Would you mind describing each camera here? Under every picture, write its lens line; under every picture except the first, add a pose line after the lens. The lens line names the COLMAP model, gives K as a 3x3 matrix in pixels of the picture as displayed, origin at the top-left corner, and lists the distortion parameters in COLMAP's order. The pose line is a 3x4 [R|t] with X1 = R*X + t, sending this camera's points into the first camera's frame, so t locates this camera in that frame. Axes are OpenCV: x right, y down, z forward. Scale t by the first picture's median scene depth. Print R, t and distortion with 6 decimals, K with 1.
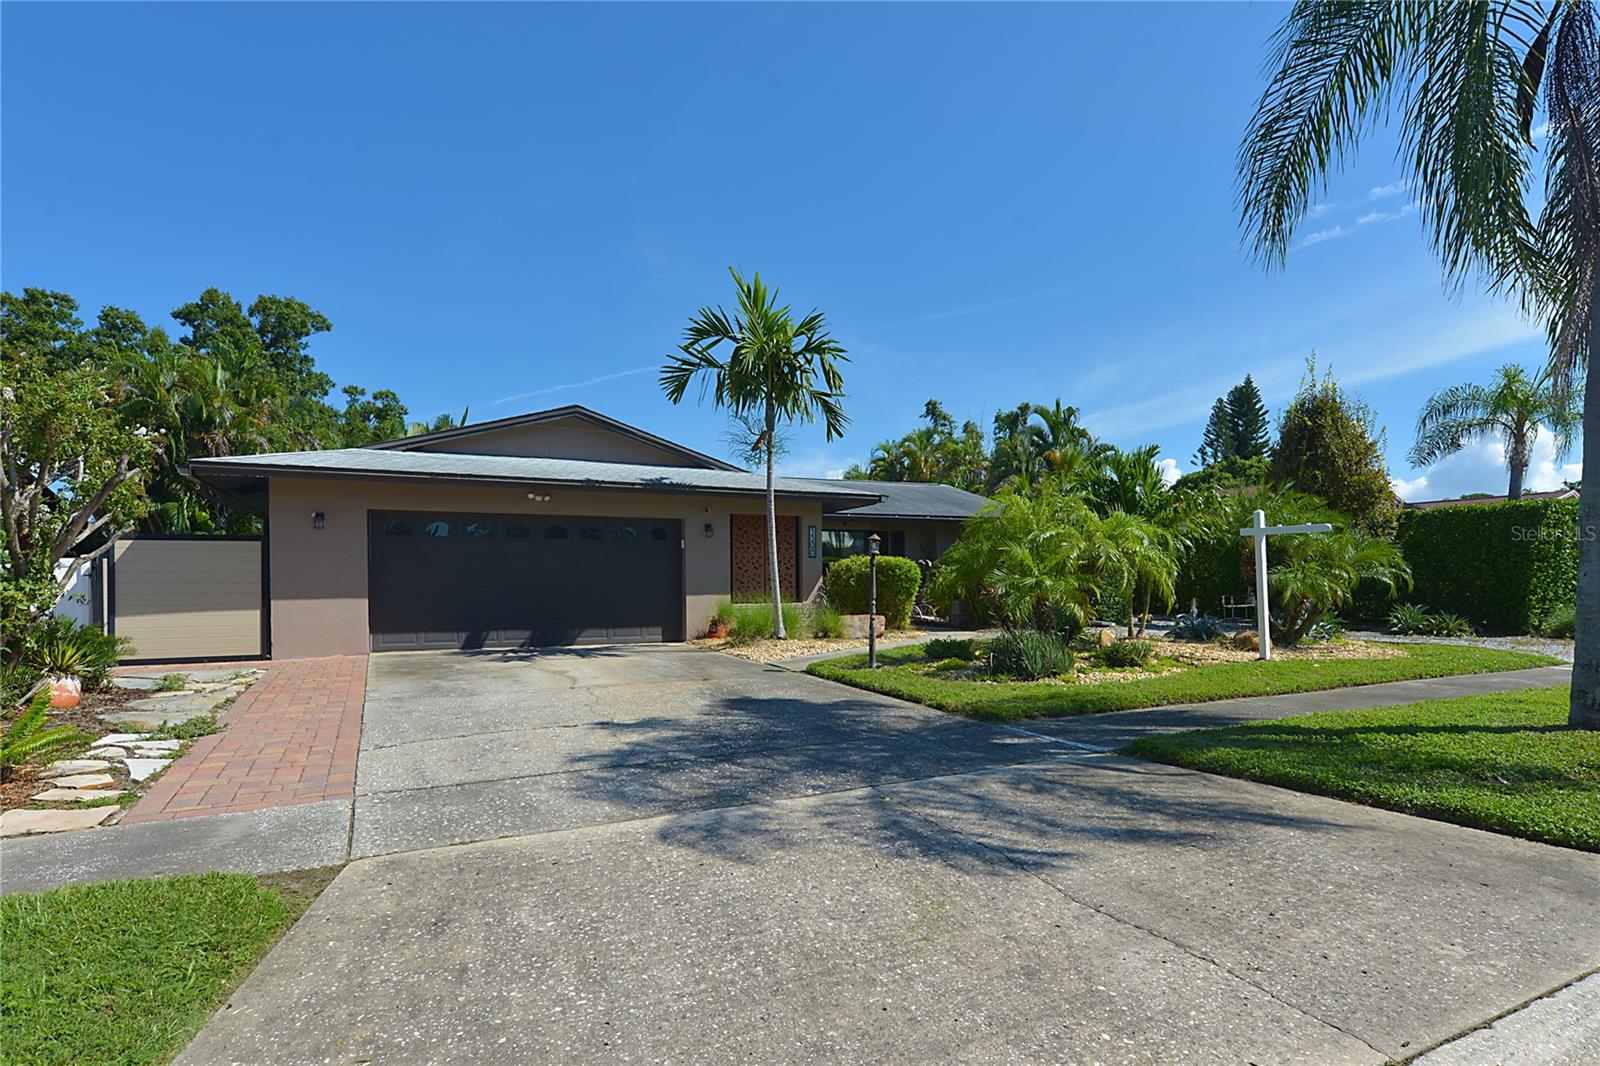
lens RADIAL K [[858.4, 0, 826.2], [0, 858.4, 588.0], [0, 0, 1]] dist [0.012867, 0.004141]
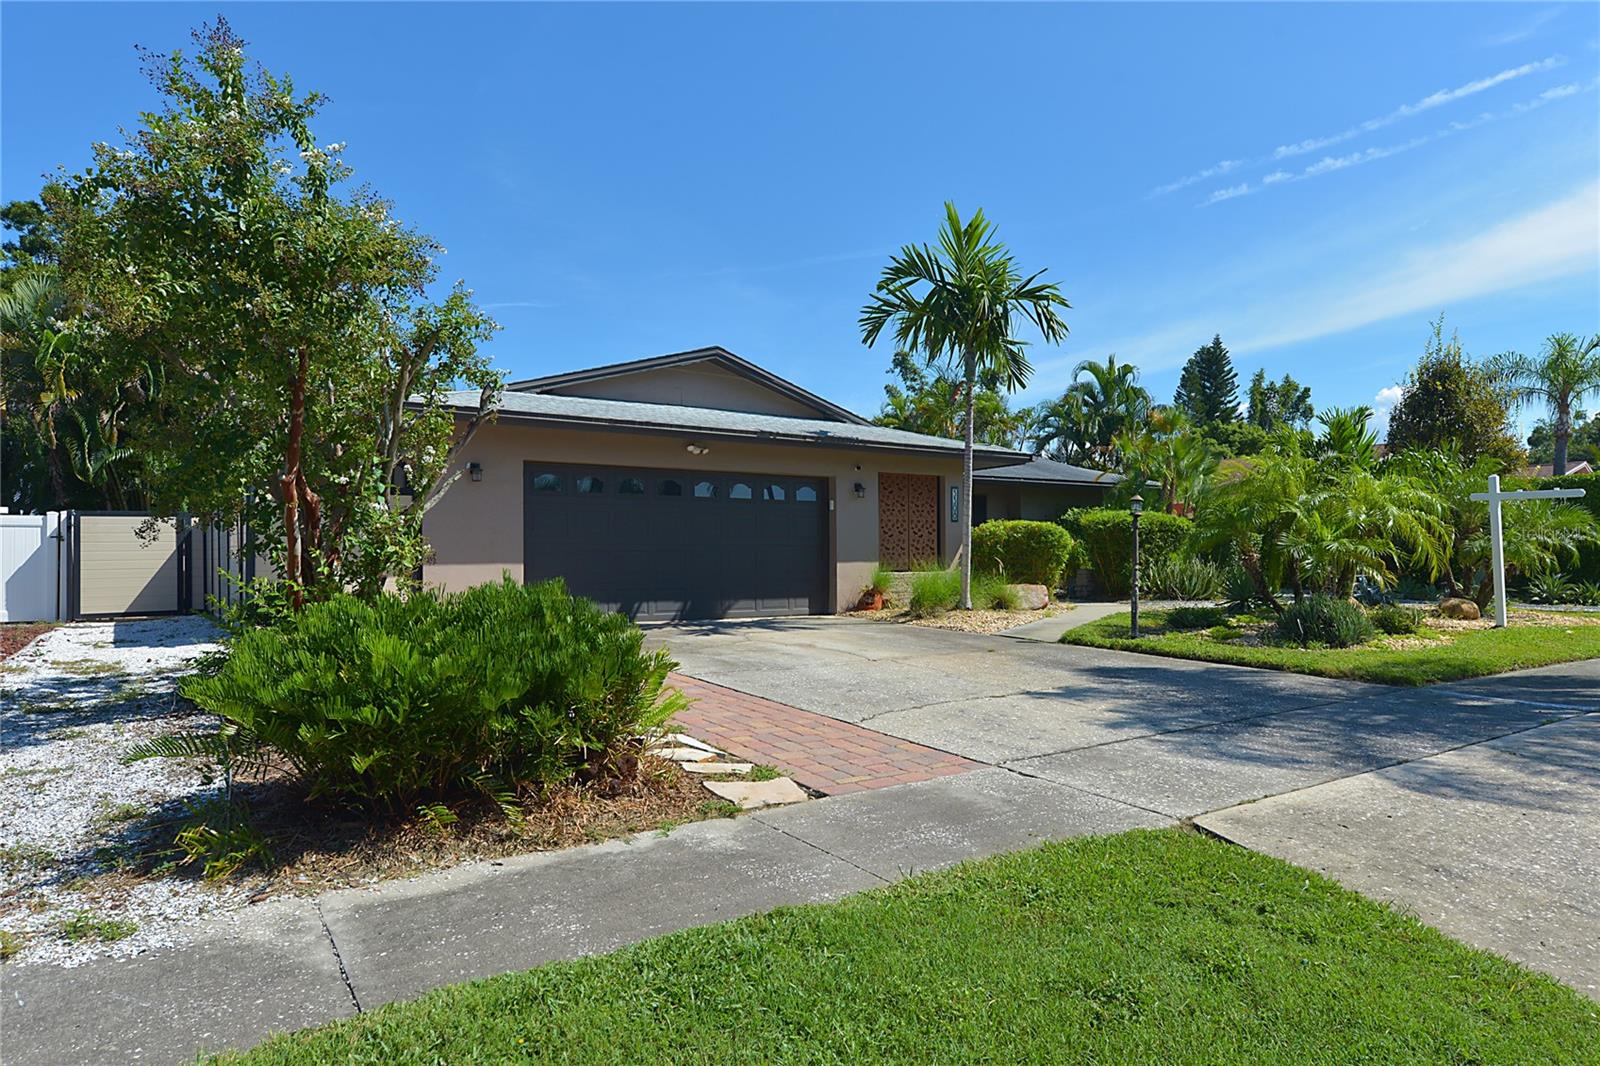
lens RADIAL K [[987.4, 0, 804.7], [0, 987.4, 531.8], [0, 0, 1]] dist [0.017888, 0.003434]
pose [[0.990093, 0.005826, 0.140290, -0.341419], [-0.001180, 0.999449, -0.033172, 0.010929], [-0.140406, 0.032678, 0.989555, -0.009418]]
